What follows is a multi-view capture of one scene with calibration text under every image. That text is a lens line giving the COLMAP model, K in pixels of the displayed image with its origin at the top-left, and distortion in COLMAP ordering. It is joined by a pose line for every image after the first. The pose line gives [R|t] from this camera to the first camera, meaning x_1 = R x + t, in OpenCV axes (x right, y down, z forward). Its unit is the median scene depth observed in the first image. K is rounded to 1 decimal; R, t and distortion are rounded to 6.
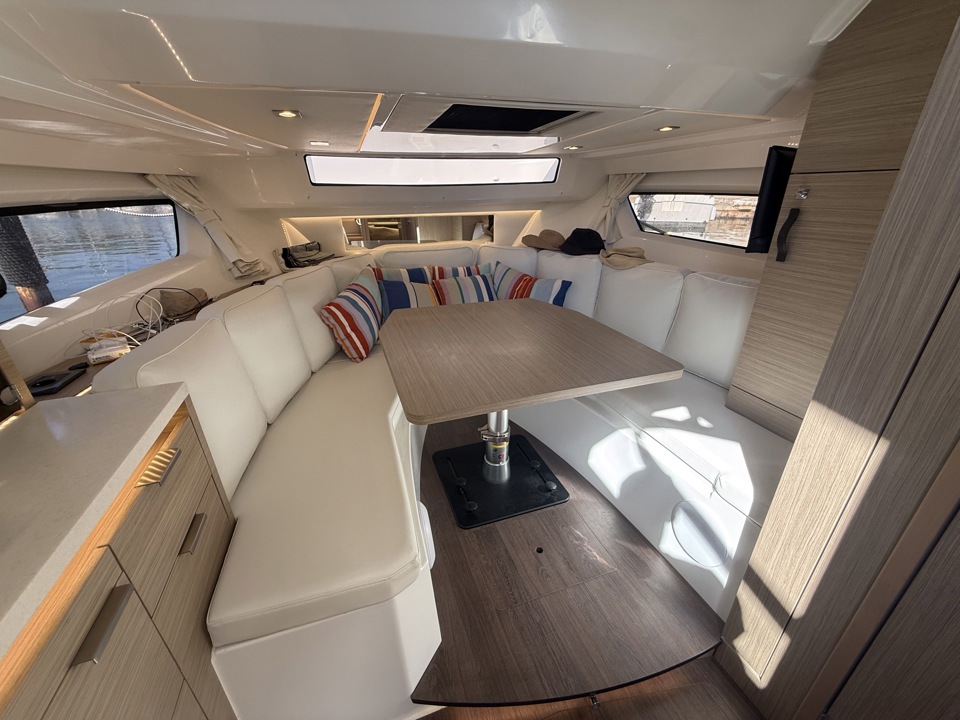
lens RADIAL K [[385.2, 0, 478.9], [0, 385.2, 361.2], [0, 0, 1]] dist [-0.009920, 0.002407]
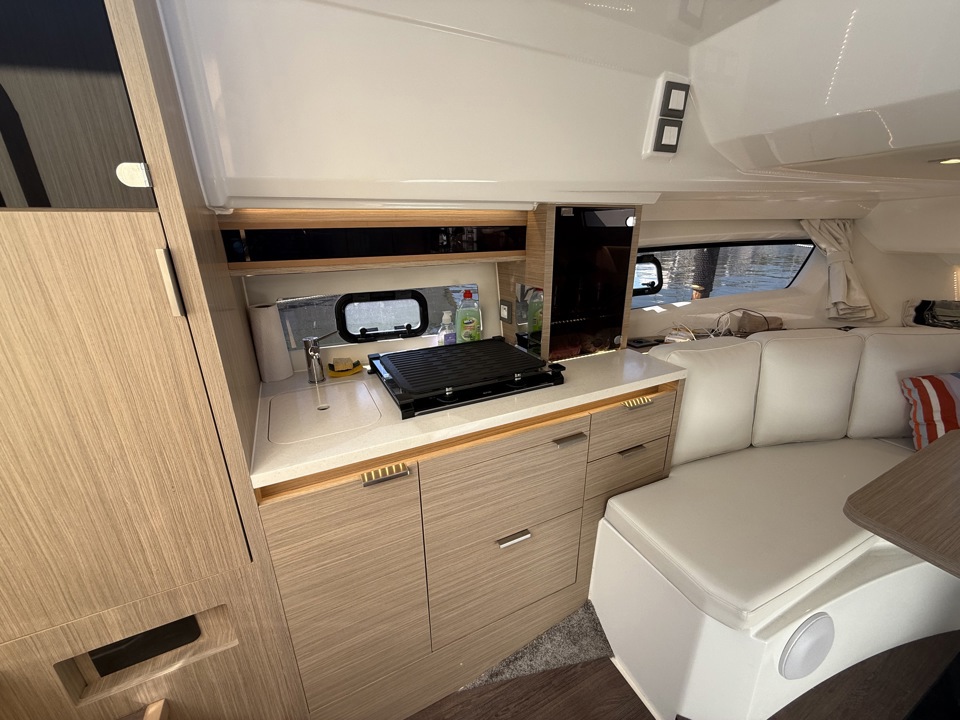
lens RADIAL K [[385.2, 0, 472.5], [0, 385.2, 362.0], [0, 0, 1]] dist [-0.009920, 0.002407]
pose [[0.110041, 0.343314, -0.932752, 0.234169], [-0.392394, 0.877227, 0.276585, -0.025833], [0.913191, 0.335571, 0.231246, -0.046896]]
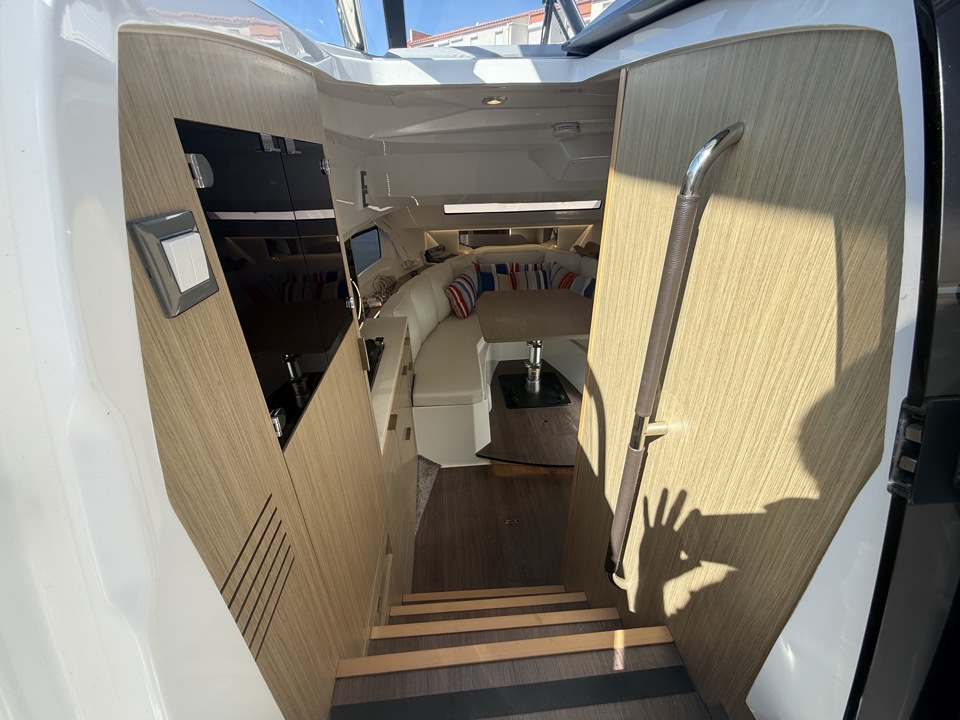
lens RADIAL K [[385.2, 0, 485.6], [0, 385.2, 358.7], [0, 0, 1]] dist [-0.009920, 0.002407]
pose [[0.972701, 0.098770, -0.209993, 0.194436], [-0.086578, 0.994023, 0.066503, 0.059546], [0.215307, -0.046506, 0.975438, -0.770946]]
